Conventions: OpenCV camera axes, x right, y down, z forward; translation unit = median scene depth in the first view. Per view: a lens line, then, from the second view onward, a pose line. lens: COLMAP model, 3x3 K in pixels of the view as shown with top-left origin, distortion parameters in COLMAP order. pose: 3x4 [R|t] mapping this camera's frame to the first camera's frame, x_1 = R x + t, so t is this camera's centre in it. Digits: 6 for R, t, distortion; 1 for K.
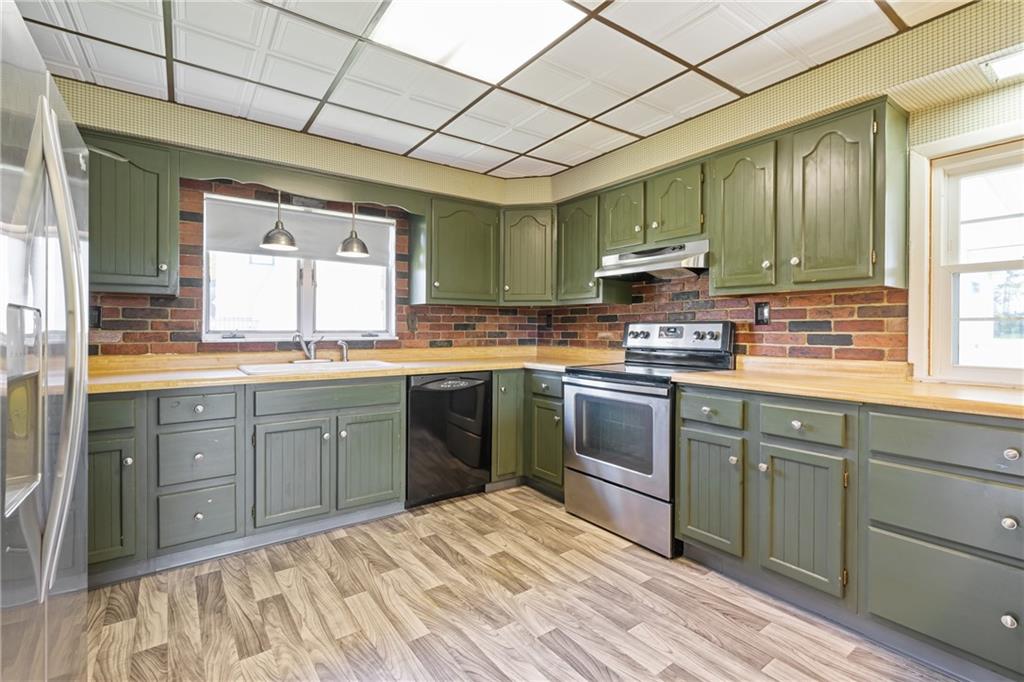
lens RADIAL K [[469.3, 0, 509.4], [0, 469.3, 329.7], [0, 0, 1]] dist [0.001846, -0.000343]
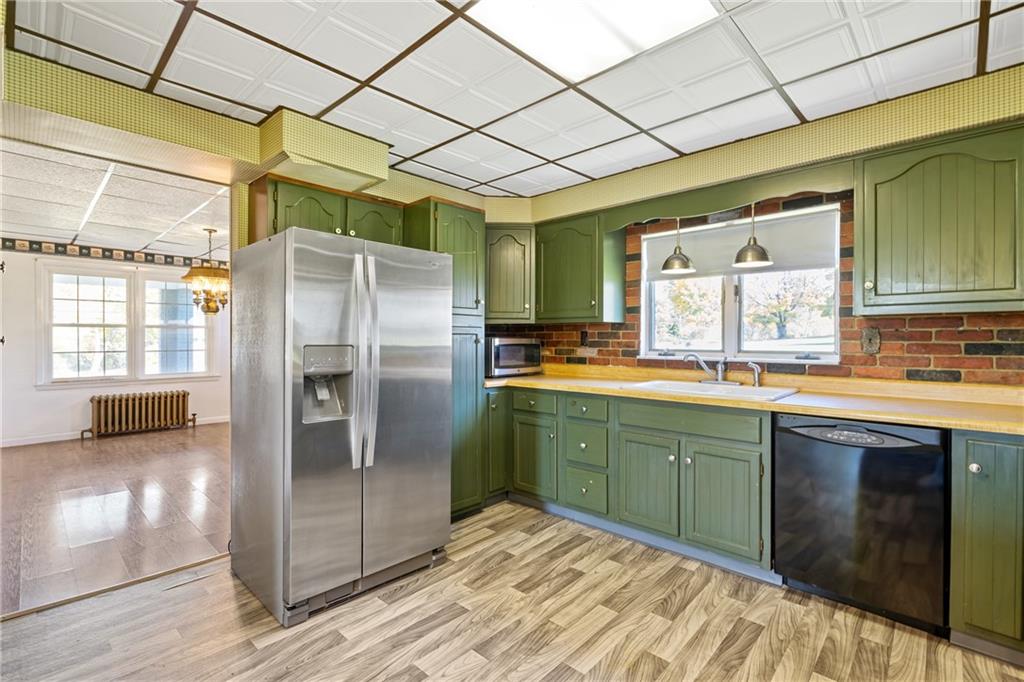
lens RADIAL K [[469.3, 0, 514.0], [0, 469.3, 339.6], [0, 0, 1]] dist [0.001846, -0.000343]
pose [[0.193420, 0.000119, -0.981116, 0.484421], [-0.005426, 0.999985, -0.000948, -0.019034], [0.981101, 0.005507, 0.193418, 0.445252]]
